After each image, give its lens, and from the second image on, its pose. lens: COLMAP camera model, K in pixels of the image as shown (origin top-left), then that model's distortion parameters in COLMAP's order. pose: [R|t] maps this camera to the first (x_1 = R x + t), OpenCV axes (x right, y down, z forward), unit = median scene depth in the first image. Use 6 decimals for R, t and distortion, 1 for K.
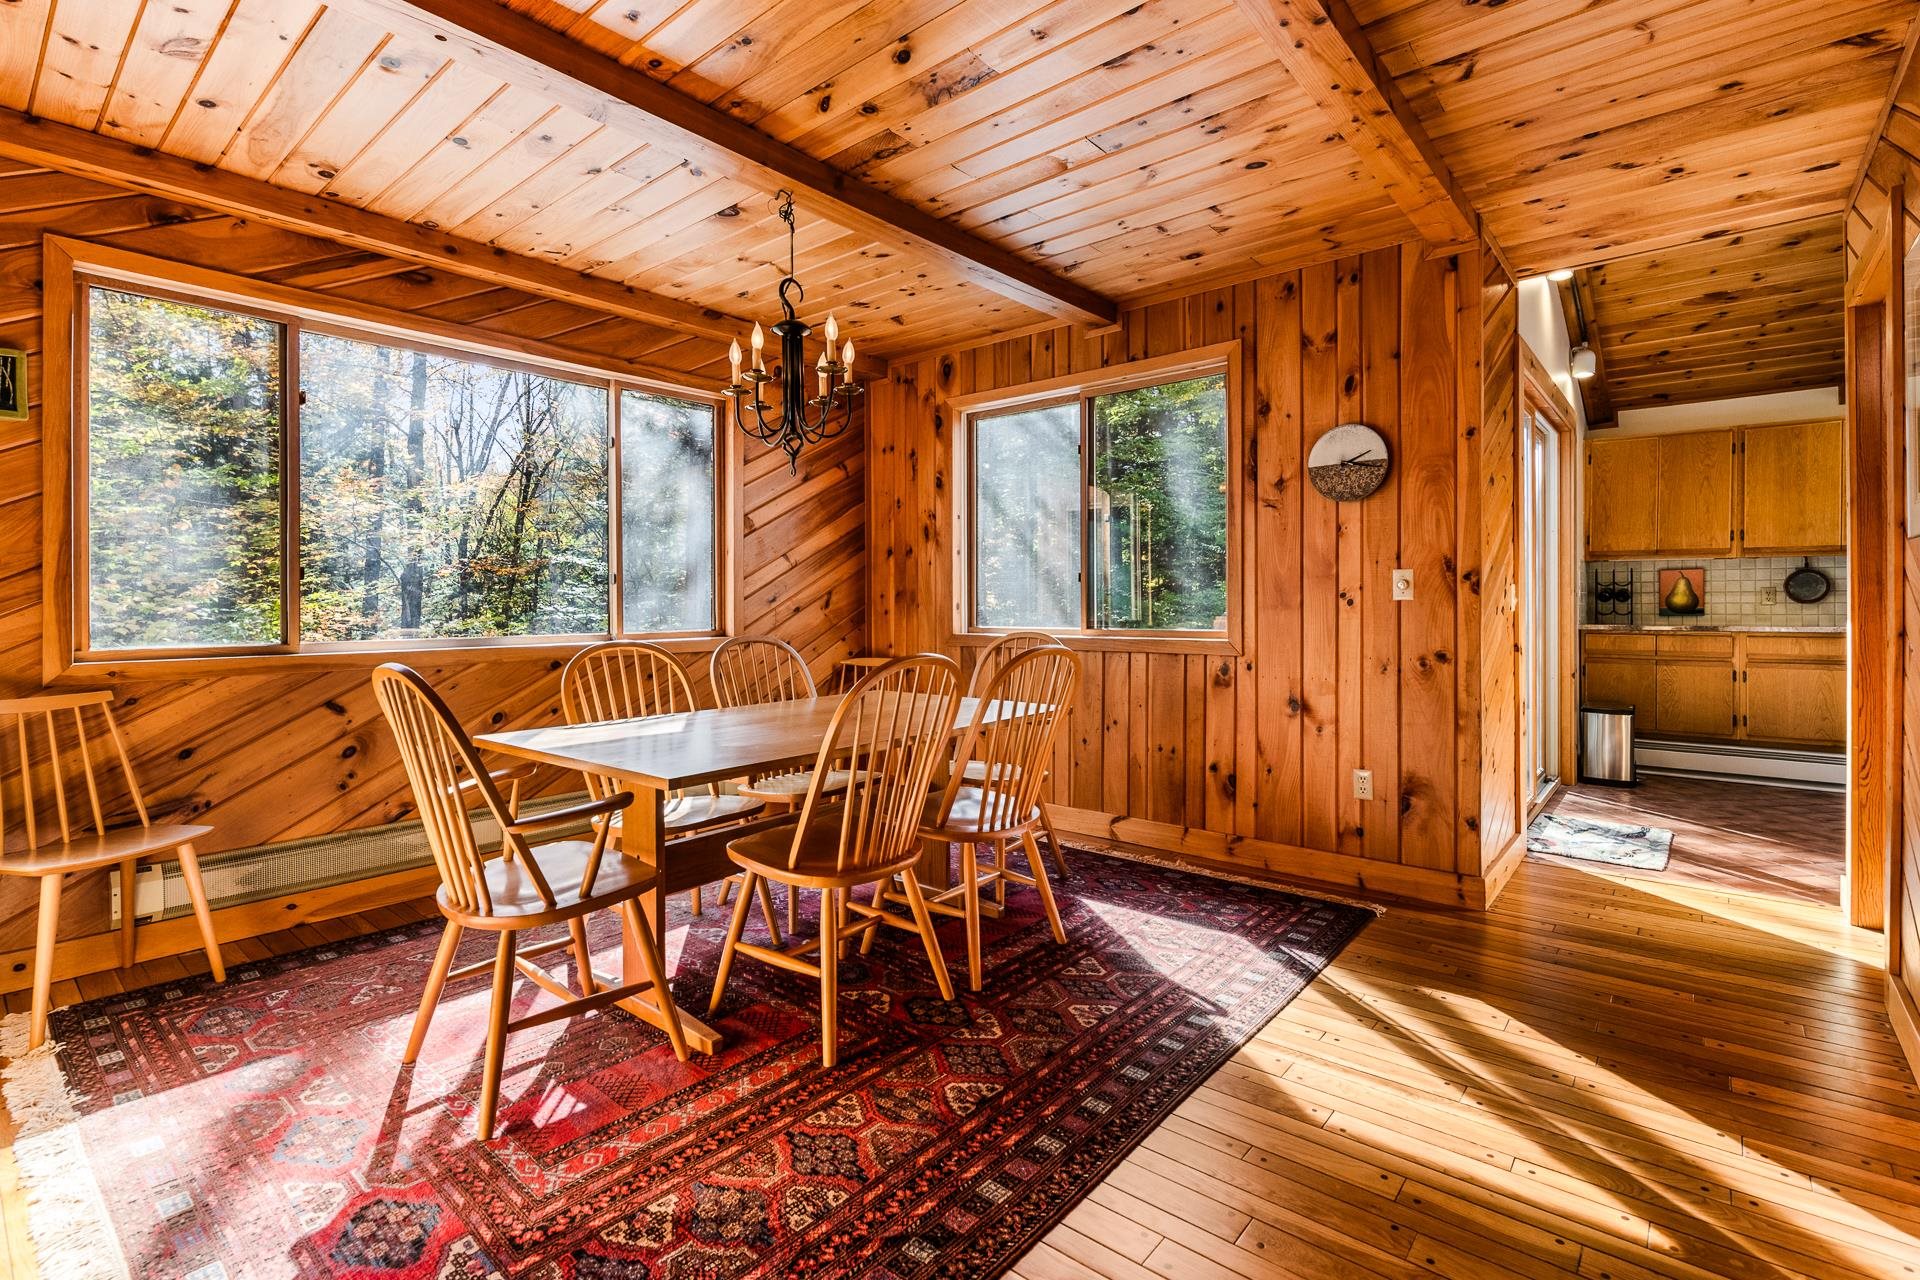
lens RADIAL K [[878.6, 0, 969.4], [0, 878.6, 596.8], [0, 0, 1]] dist [0.005727, -0.005690]
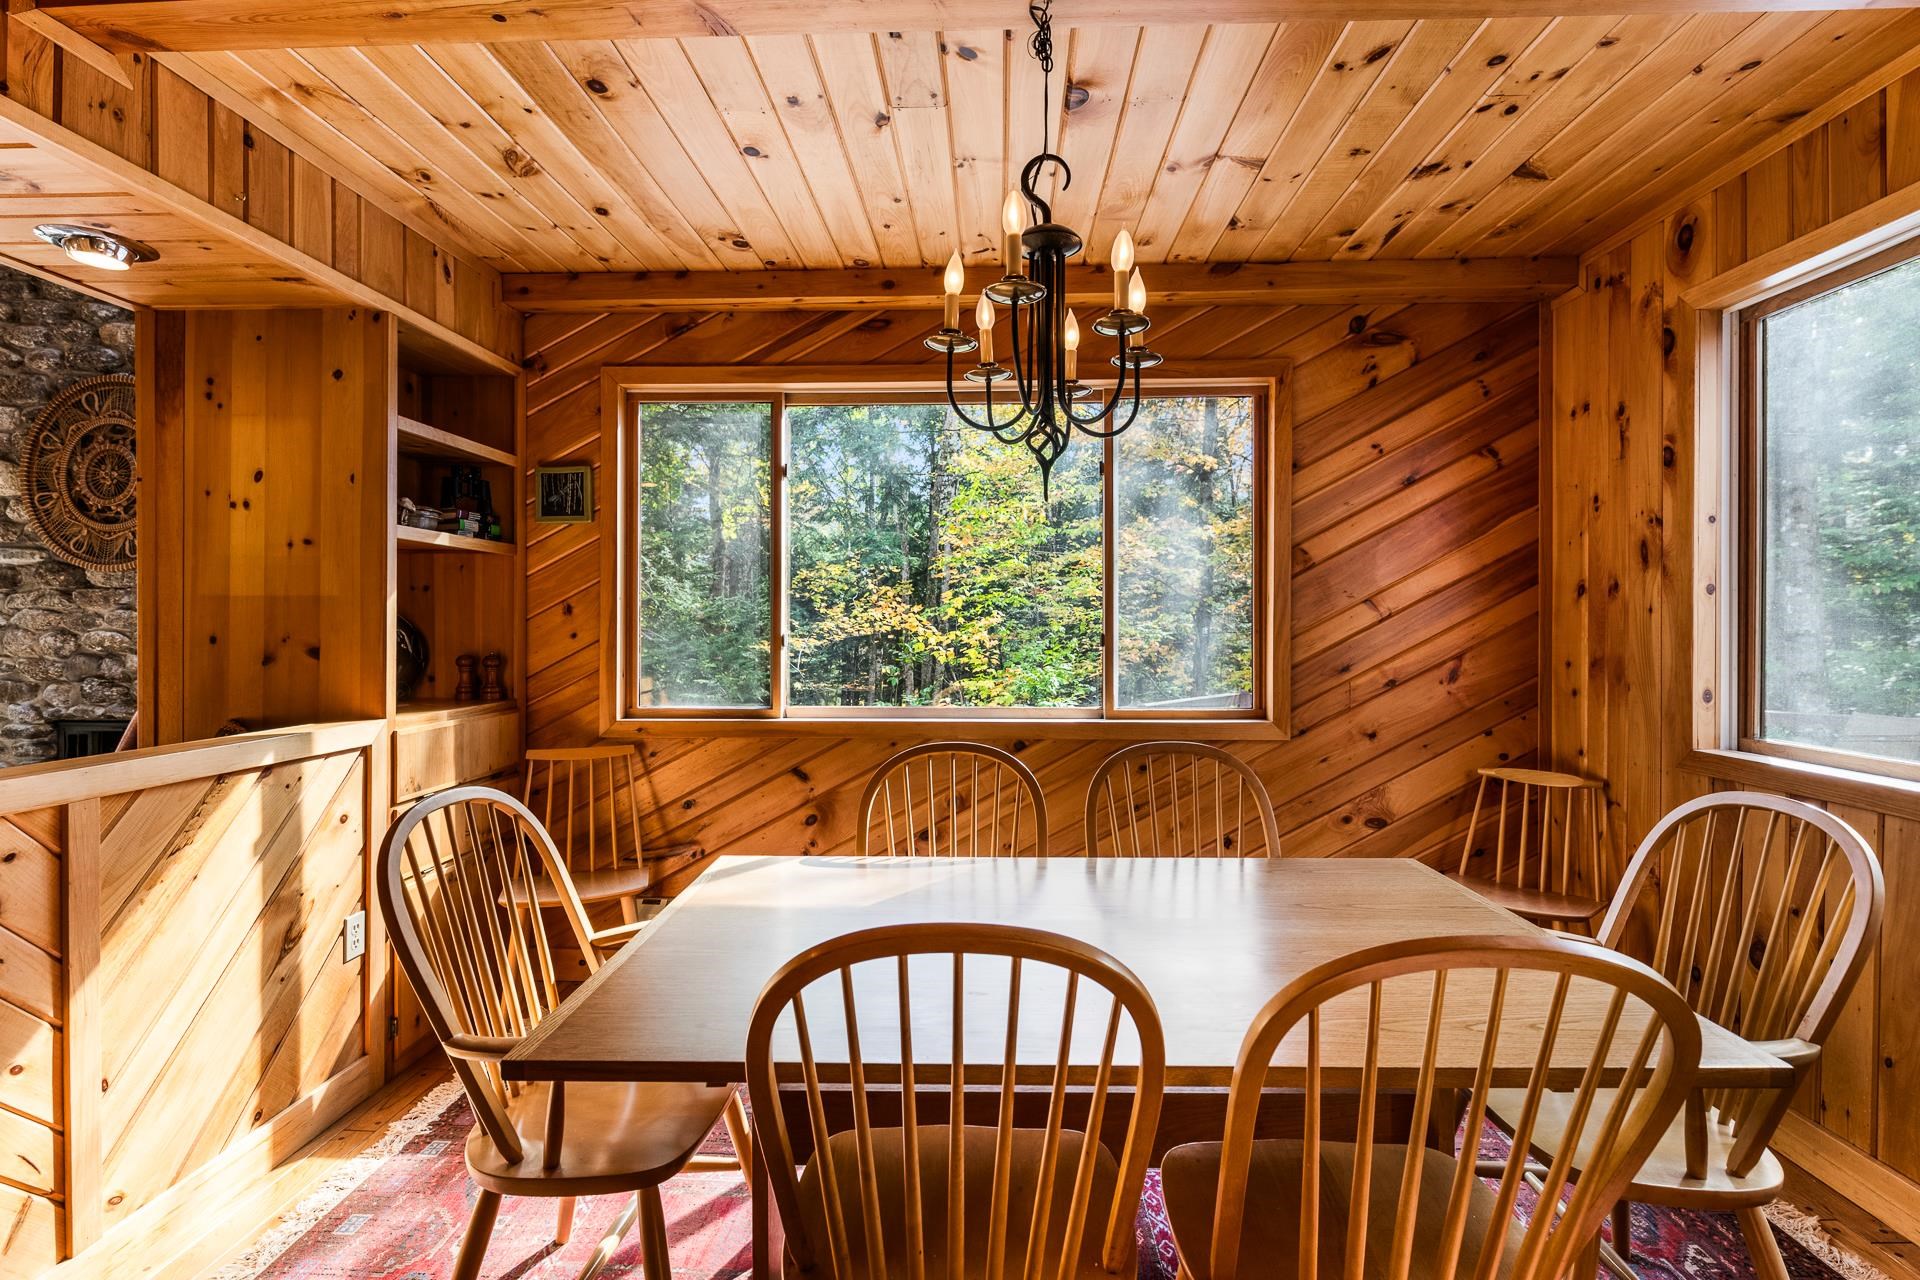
lens RADIAL K [[878.6, 0, 981.4], [0, 878.6, 624.0], [0, 0, 1]] dist [0.005727, -0.005690]
pose [[0.614045, 0.007535, -0.789235, 0.188619], [0.001779, 0.999939, 0.010931, -0.053707], [0.789269, -0.008116, 0.613994, 0.515567]]
